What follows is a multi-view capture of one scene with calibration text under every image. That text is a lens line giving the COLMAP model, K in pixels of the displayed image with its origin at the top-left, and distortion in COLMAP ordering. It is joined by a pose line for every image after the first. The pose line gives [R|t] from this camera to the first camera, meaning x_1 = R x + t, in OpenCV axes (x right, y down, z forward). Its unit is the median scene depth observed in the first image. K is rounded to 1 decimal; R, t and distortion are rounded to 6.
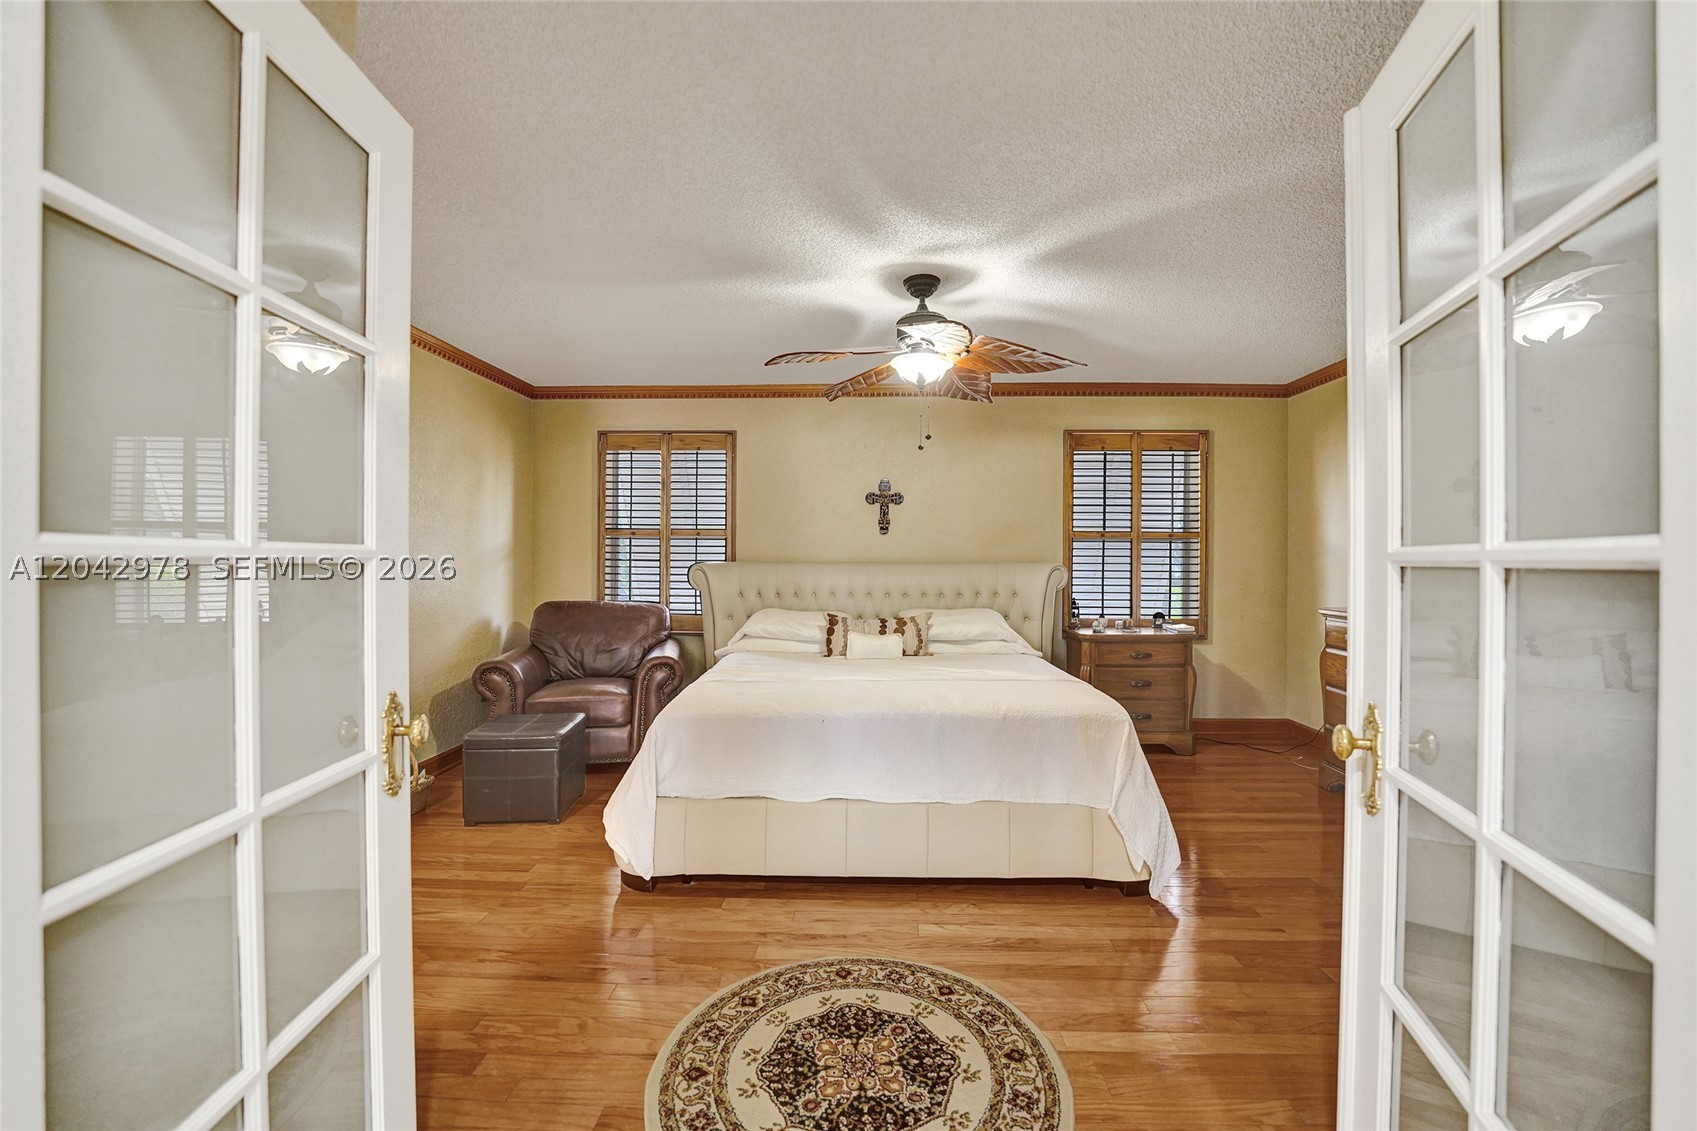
lens RADIAL K [[694.5, 0, 848.5], [0, 694.5, 565.5], [0, 0, 1]] dist [-0.021245, 0.000230]
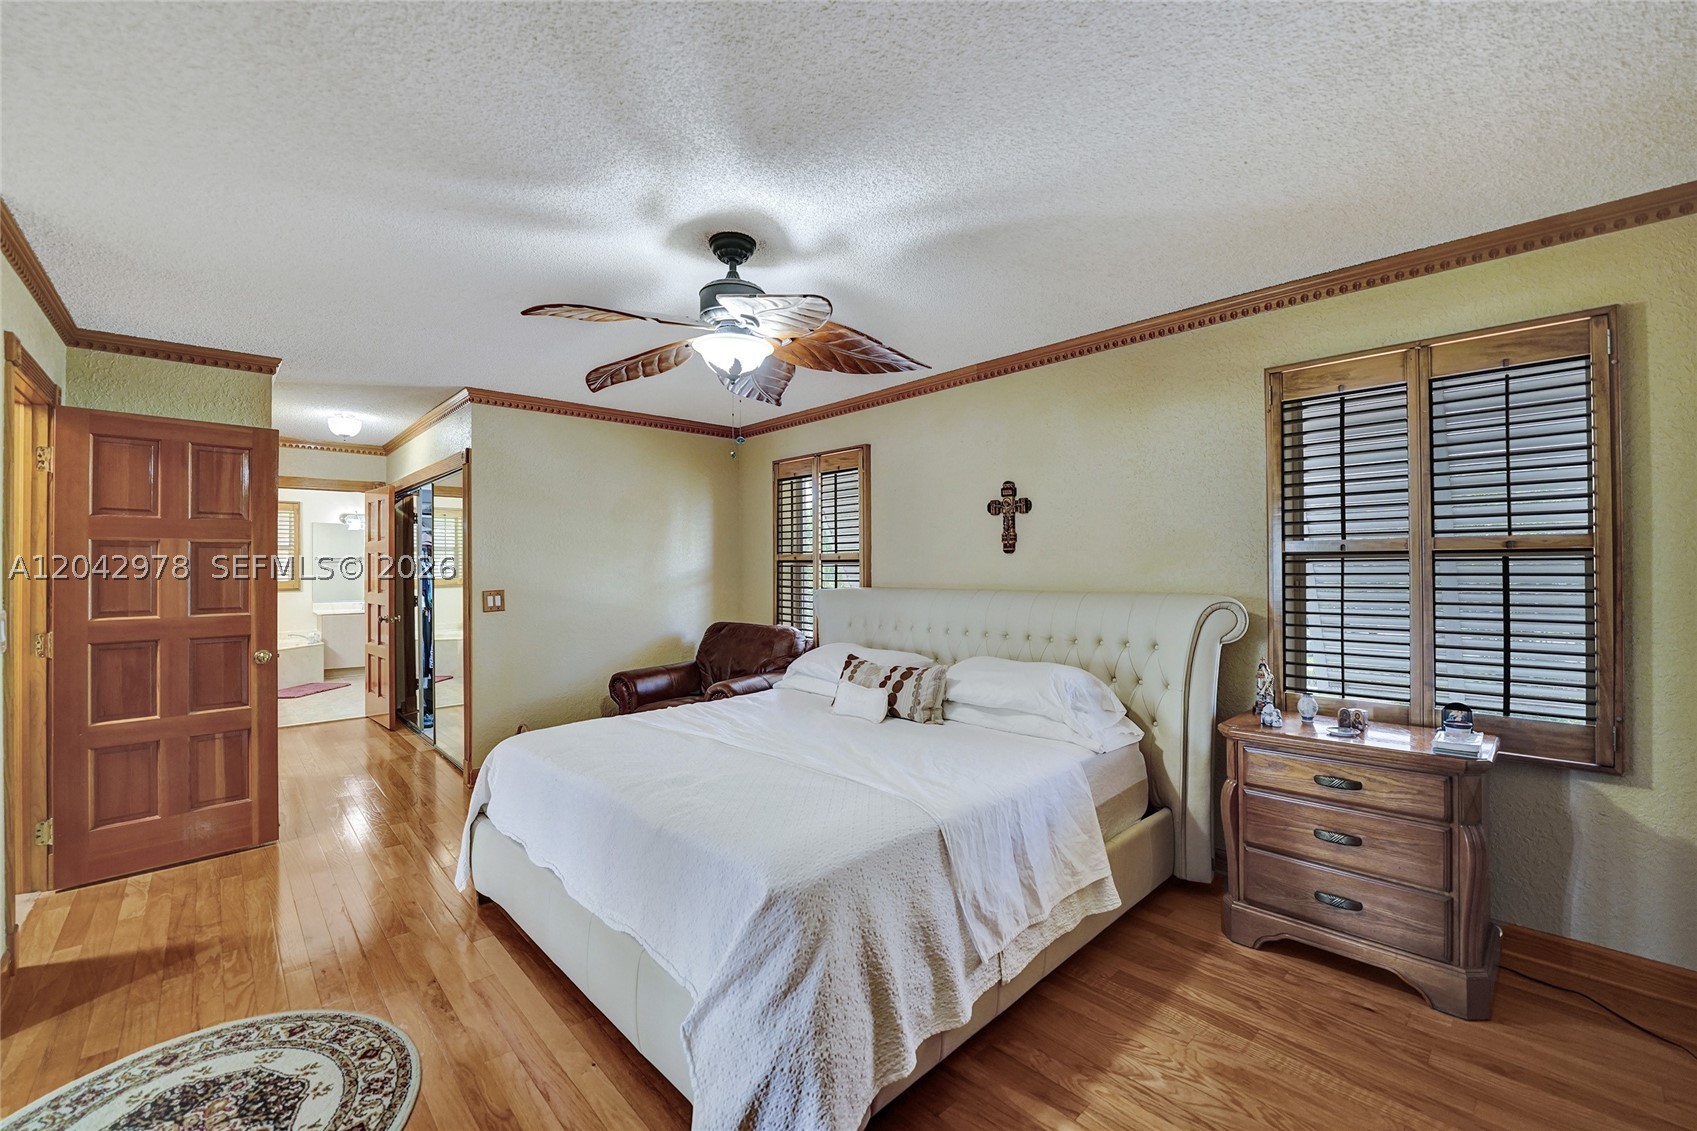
lens RADIAL K [[694.5, 0, 848.5], [0, 694.5, 565.5], [0, 0, 1]] dist [-0.021245, 0.000230]
pose [[0.712384, -0.008493, -0.701739, 0.728080], [-0.000708, 0.999918, -0.012820, -0.034925], [0.701790, 0.009630, 0.712319, 0.527053]]
